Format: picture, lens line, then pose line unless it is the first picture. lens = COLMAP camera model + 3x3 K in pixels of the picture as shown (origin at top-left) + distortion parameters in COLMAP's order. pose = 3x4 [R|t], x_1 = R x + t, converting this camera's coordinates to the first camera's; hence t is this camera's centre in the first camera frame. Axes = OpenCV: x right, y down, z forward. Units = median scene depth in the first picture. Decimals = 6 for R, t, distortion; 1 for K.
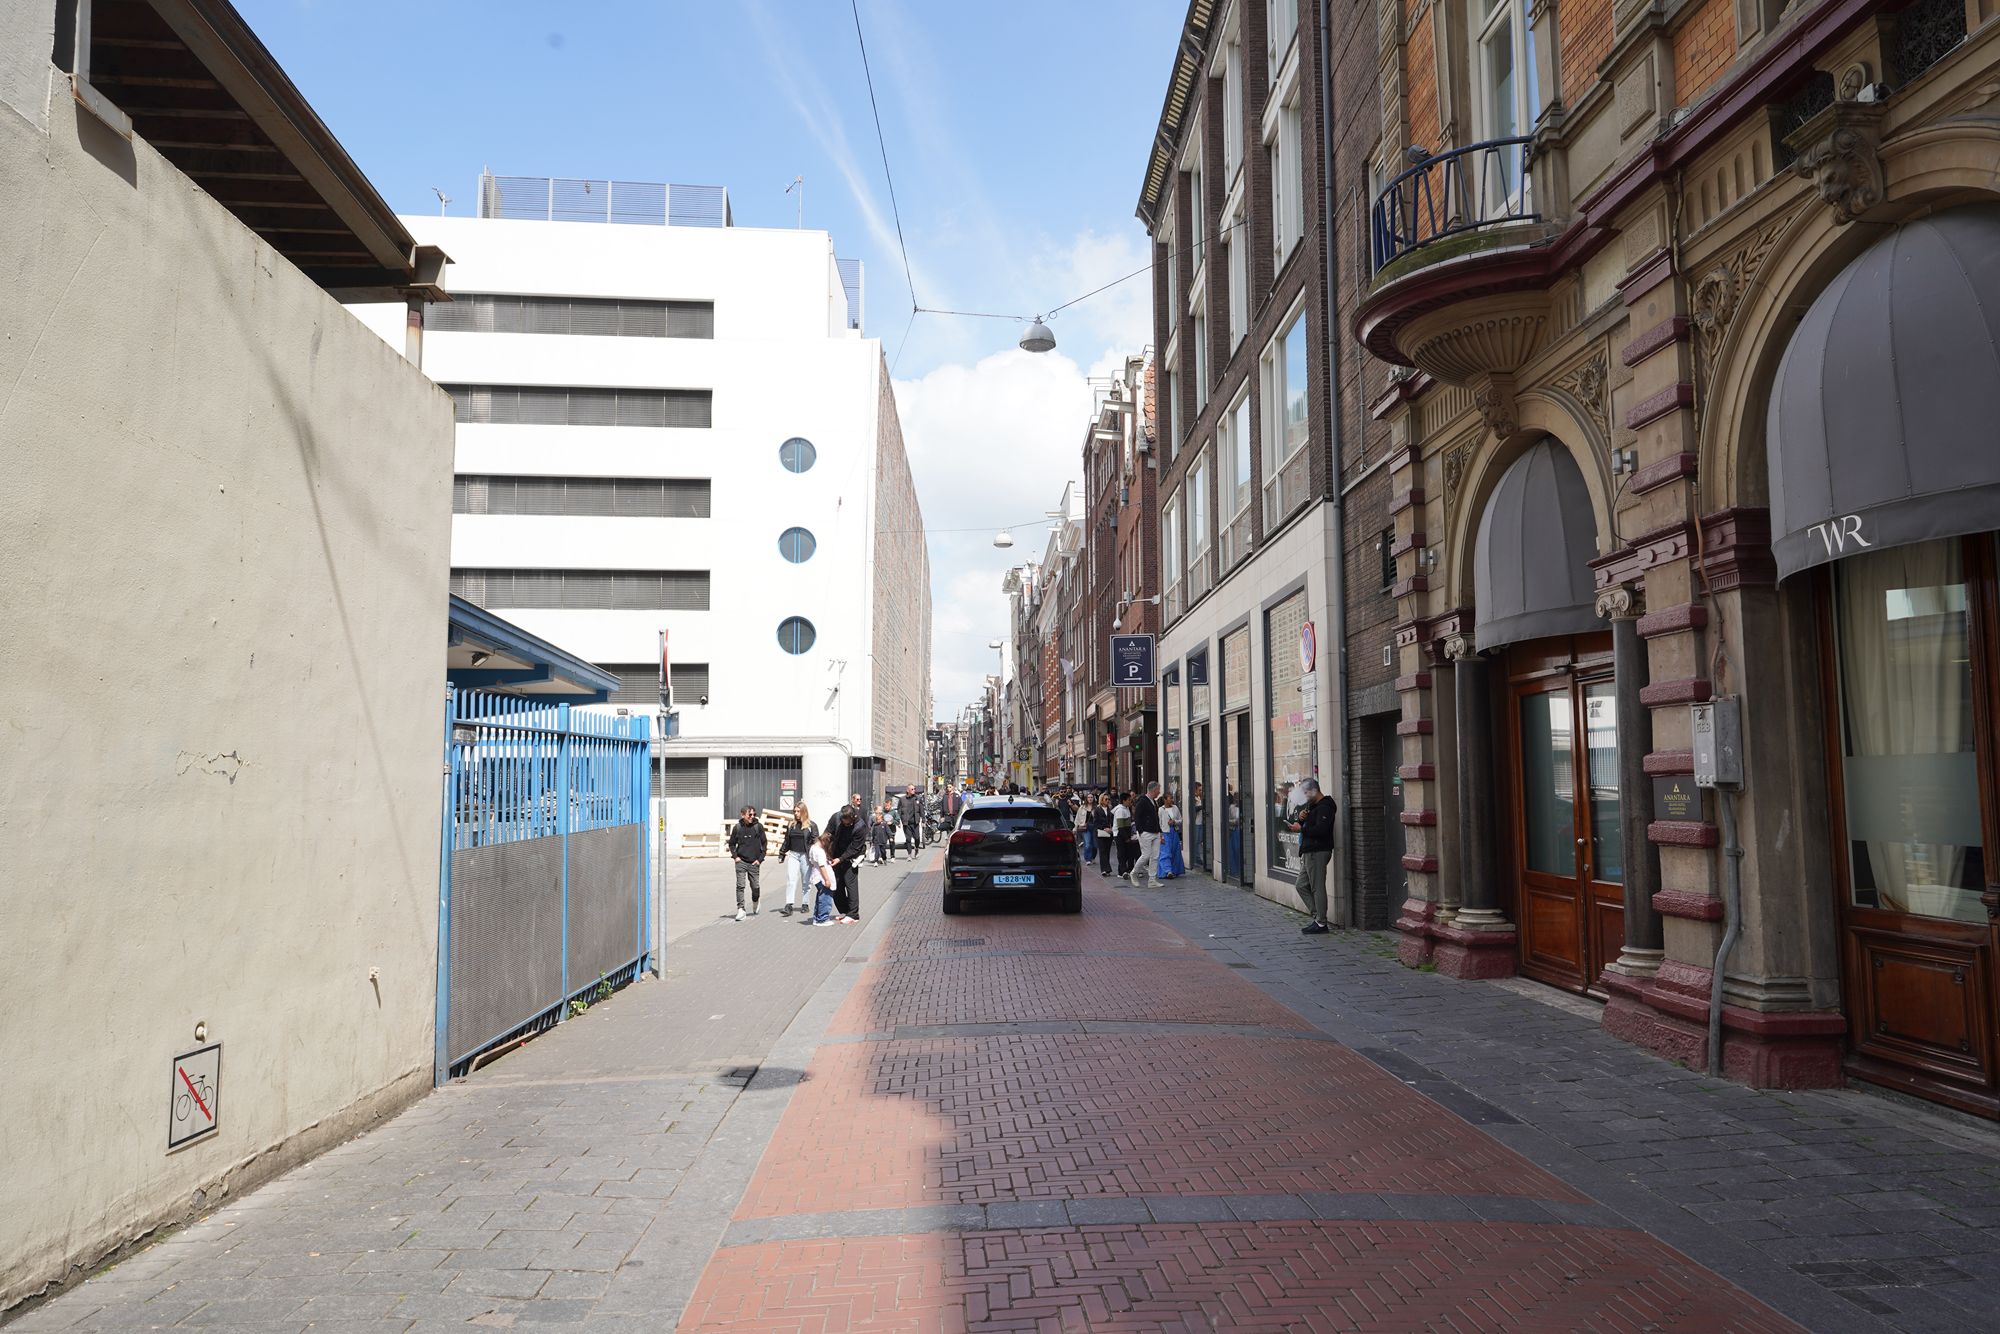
lens RADIAL K [[1310.0, 0, 1000.2], [0, 1310.0, 668.6], [0, 0, 1]] dist [-0.030400, 0.020941]
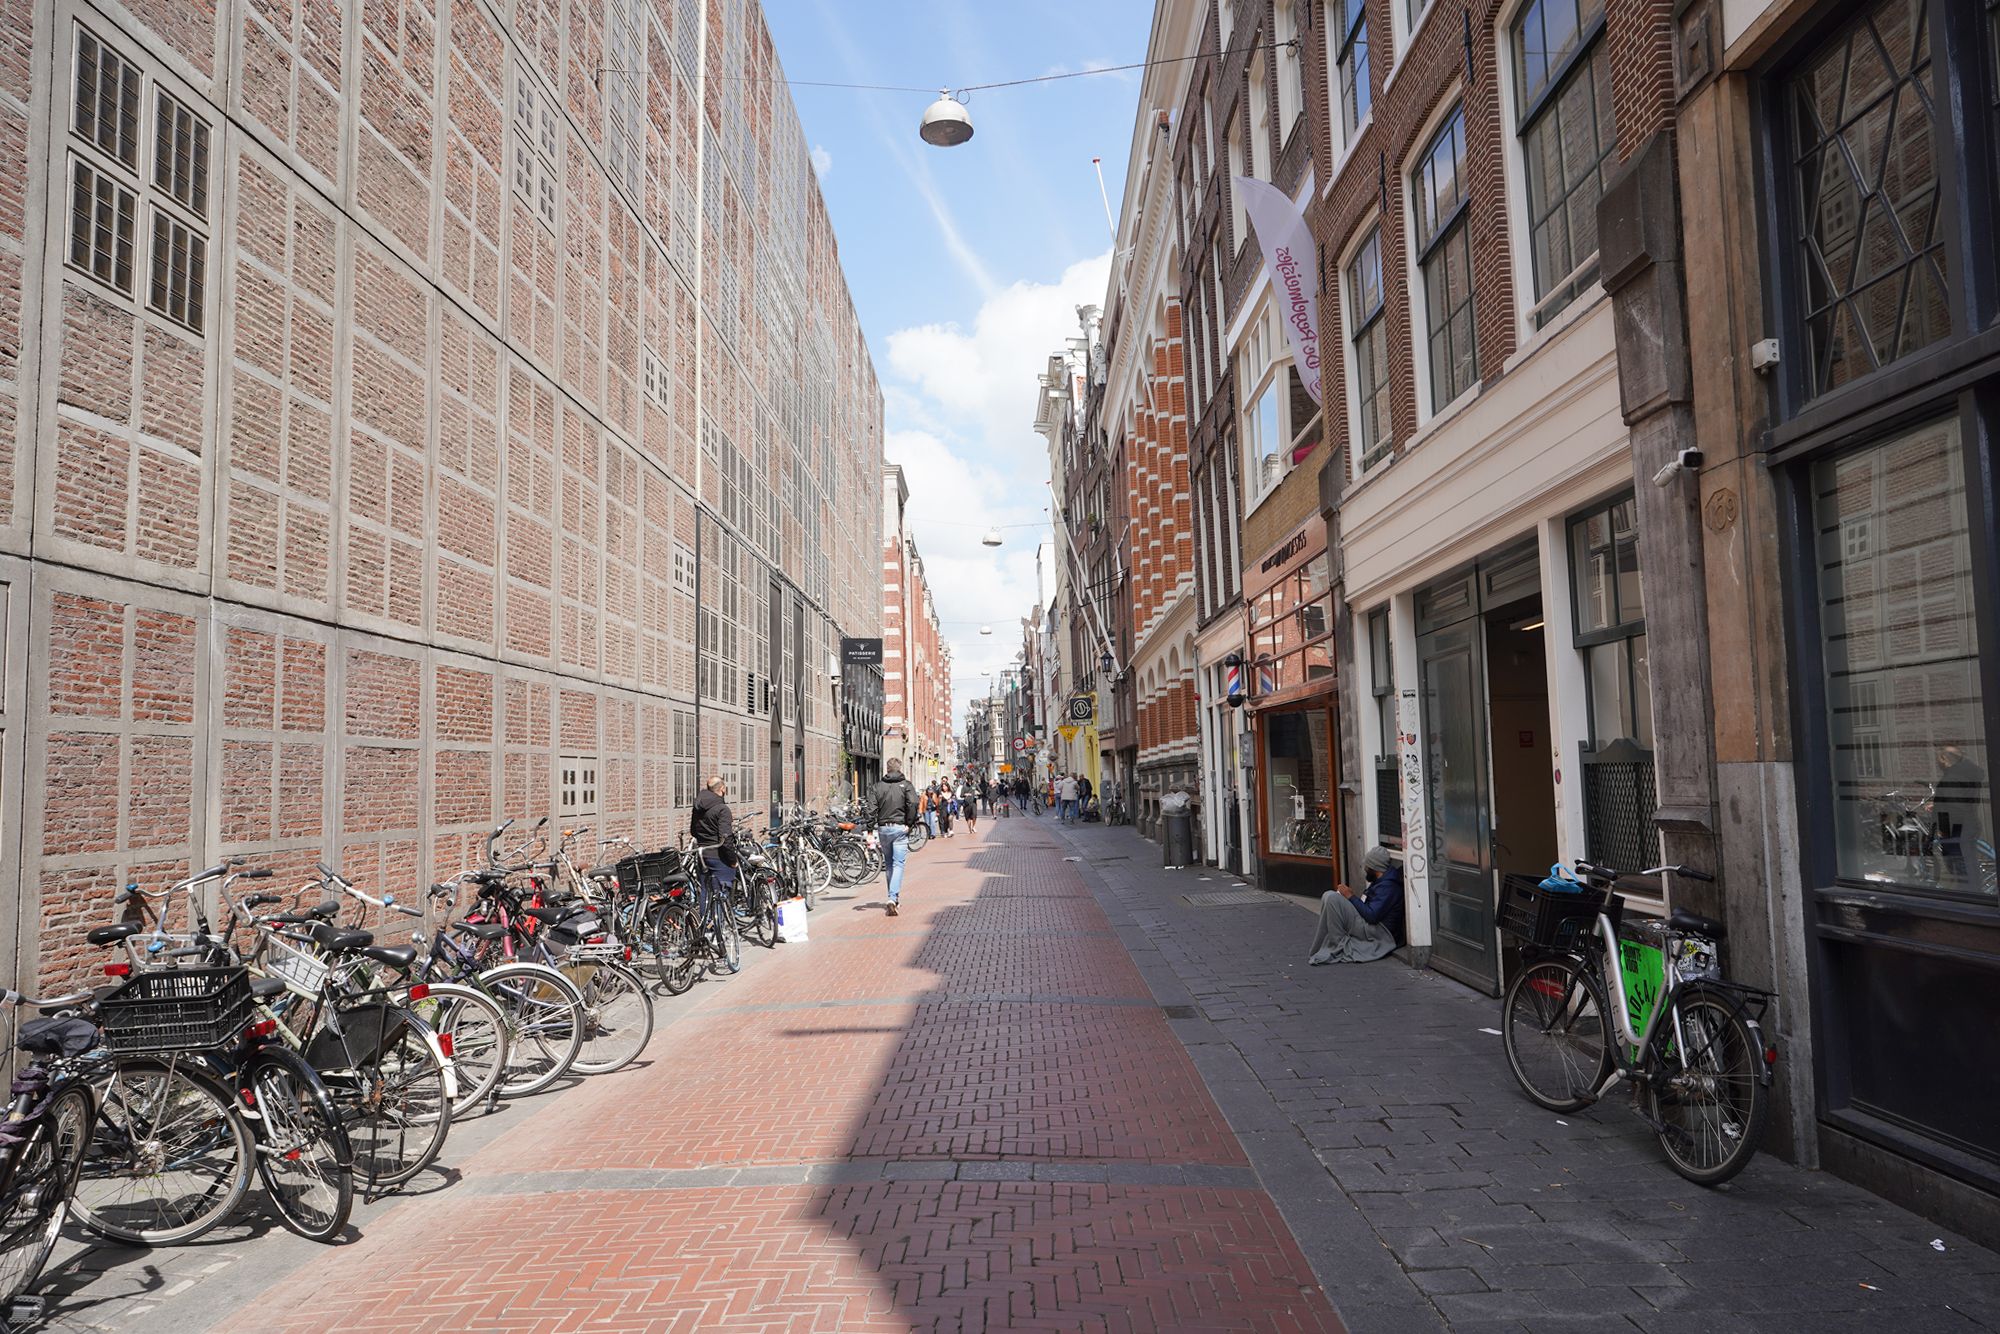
lens RADIAL K [[1310.0, 0, 999.4], [0, 1310.0, 664.9], [0, 0, 1]] dist [-0.030400, 0.020941]
pose [[0.998705, -0.032138, -0.039436, 0.004936], [0.032311, 0.999471, 0.003762, 0.032765], [0.039294, -0.005032, 0.999215, 0.354212]]
